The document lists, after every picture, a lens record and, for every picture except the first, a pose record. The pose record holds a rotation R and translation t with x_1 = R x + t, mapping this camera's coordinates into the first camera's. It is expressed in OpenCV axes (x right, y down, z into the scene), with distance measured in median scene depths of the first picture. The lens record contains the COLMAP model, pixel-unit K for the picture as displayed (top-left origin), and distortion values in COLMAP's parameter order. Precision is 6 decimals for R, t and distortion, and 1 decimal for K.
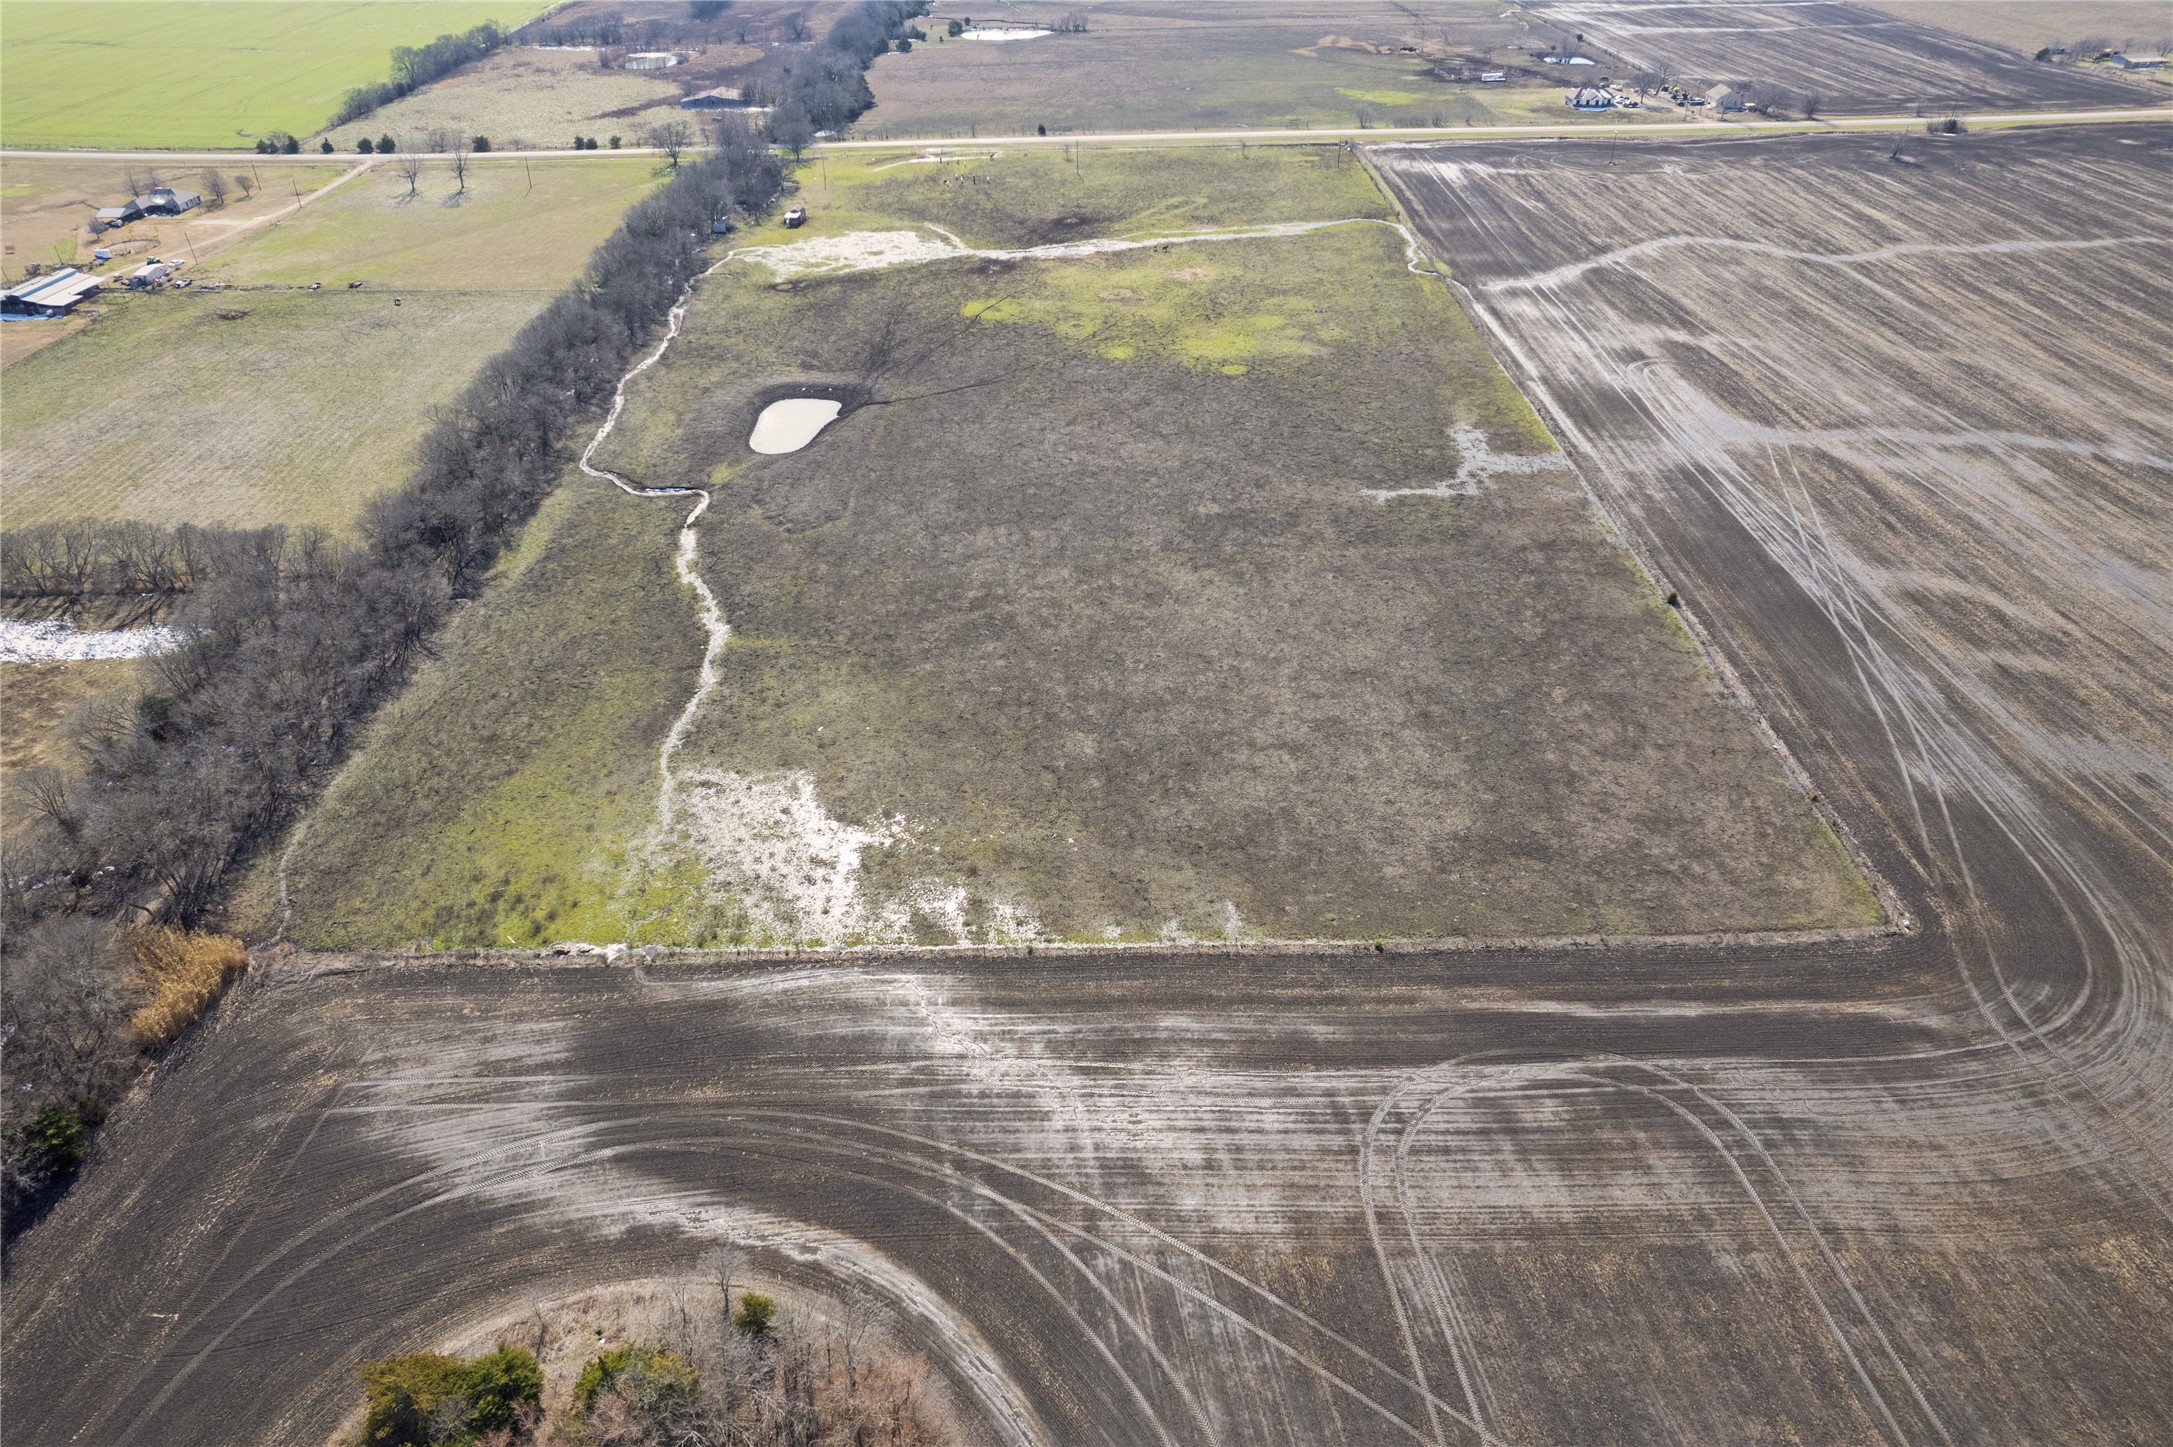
lens RADIAL K [[1429.4, 0, 1095.3], [0, 1429.4, 714.8], [0, 0, 1]] dist [-0.078591, 0.073141]
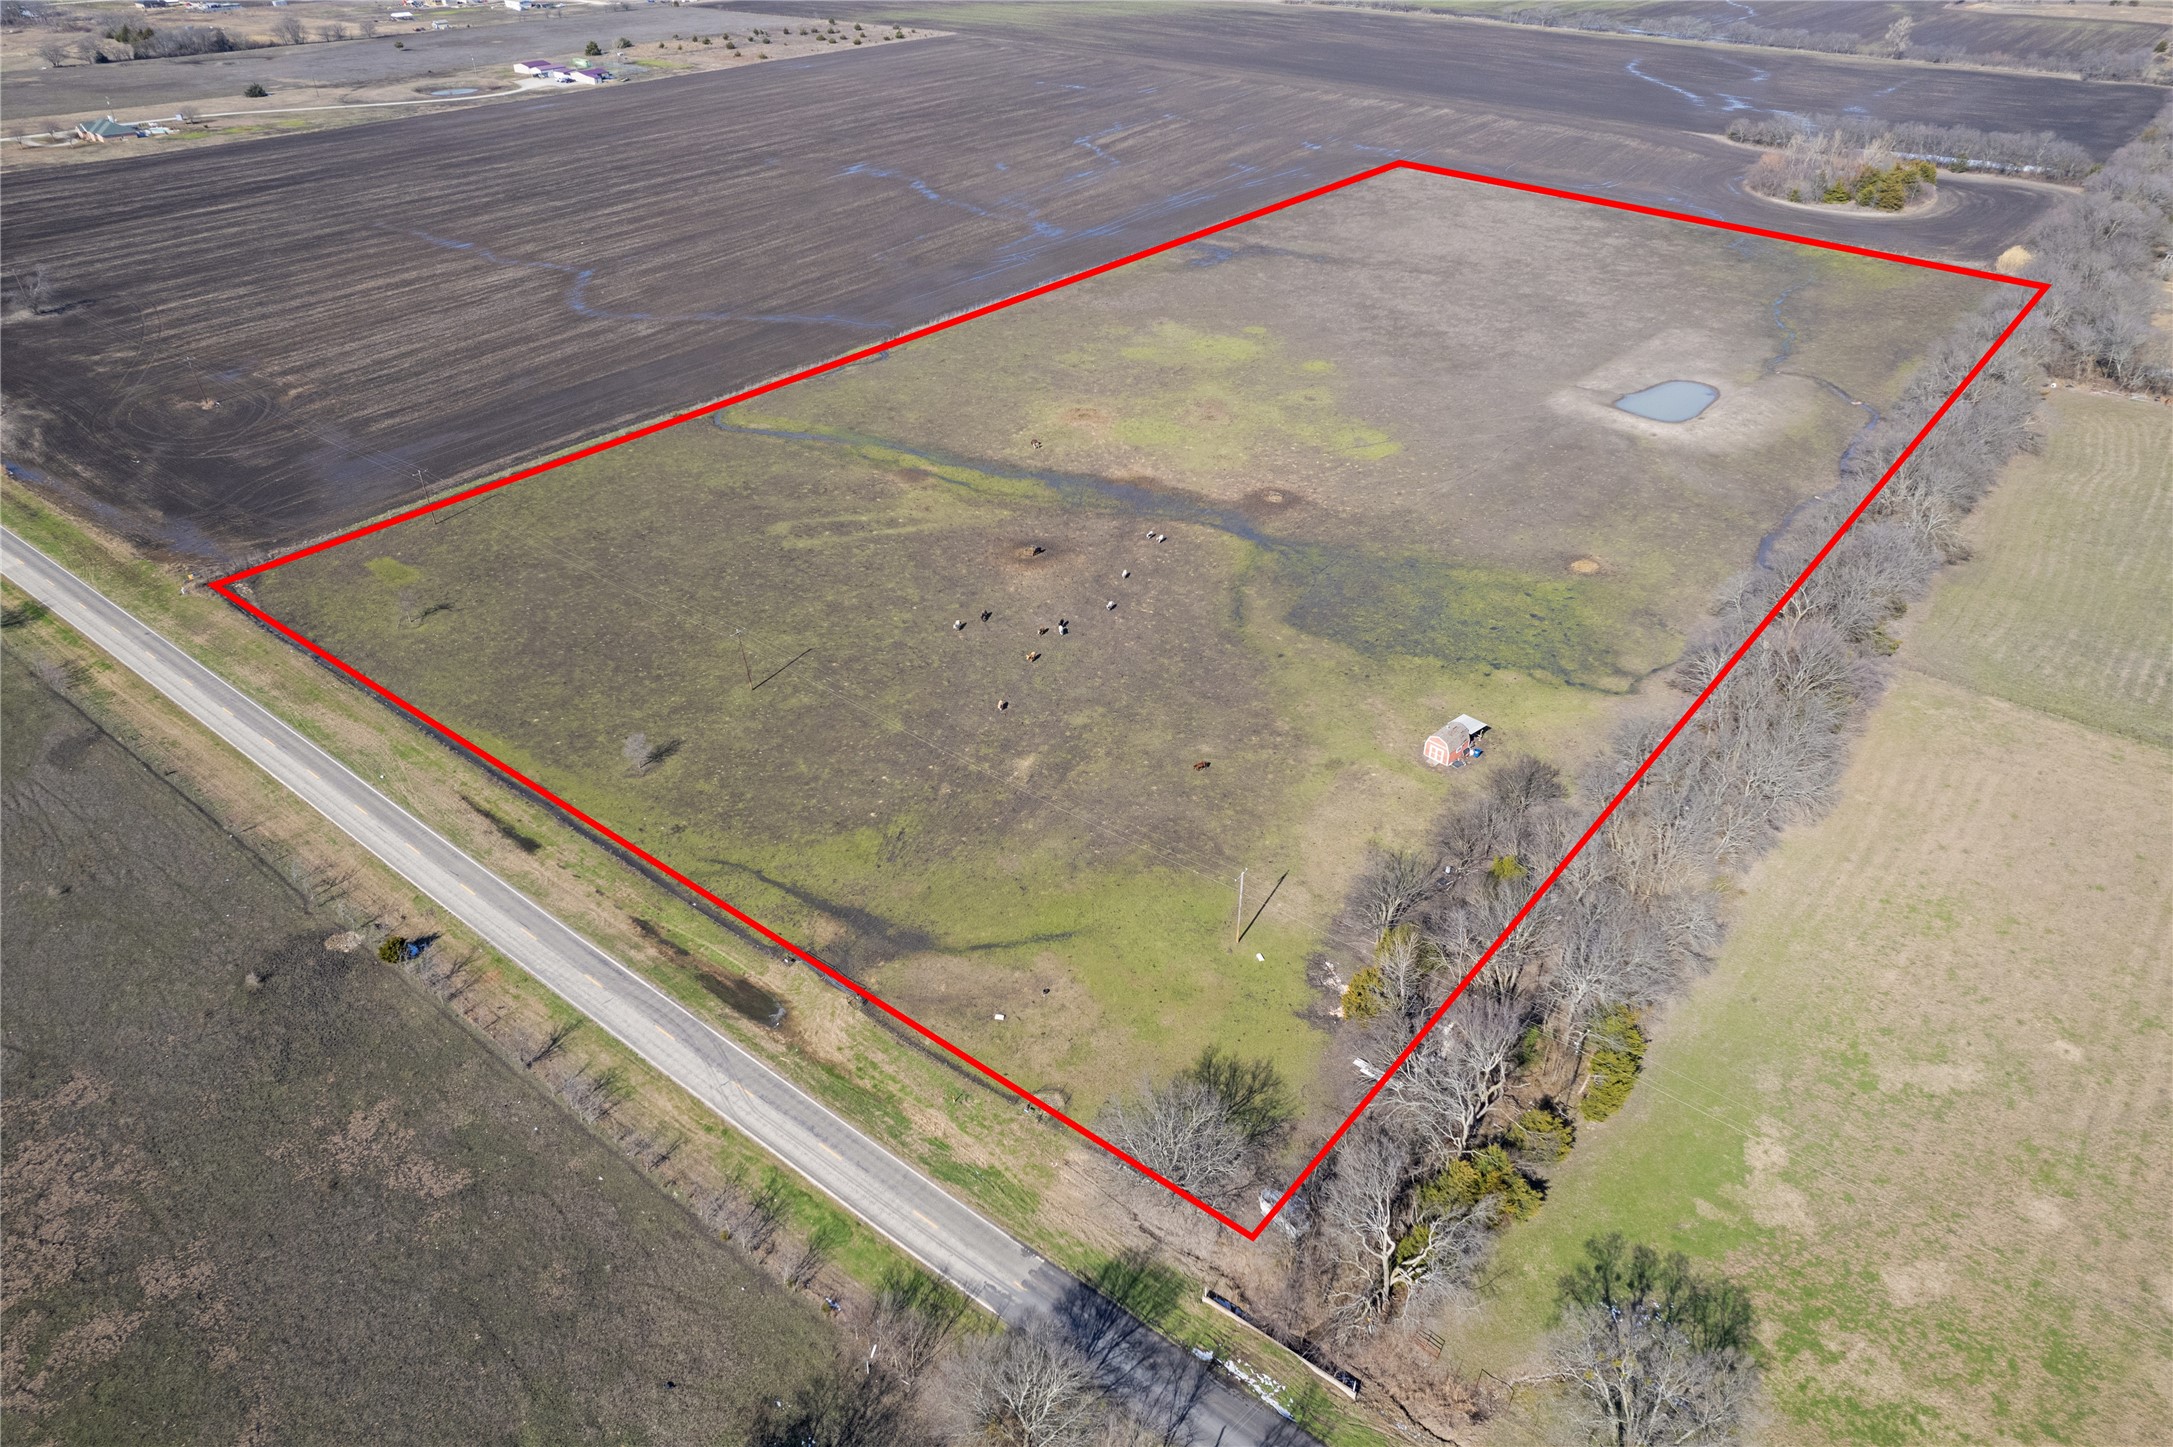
lens RADIAL K [[1429.4, 0, 1095.3], [0, 1429.4, 714.8], [0, 0, 1]] dist [-0.078591, 0.073141]
pose [[-0.775815, -0.332109, 0.536483, -0.591893], [0.359017, 0.466849, 0.808182, -1.241581], [-0.518861, 0.819607, -0.242956, 1.892661]]
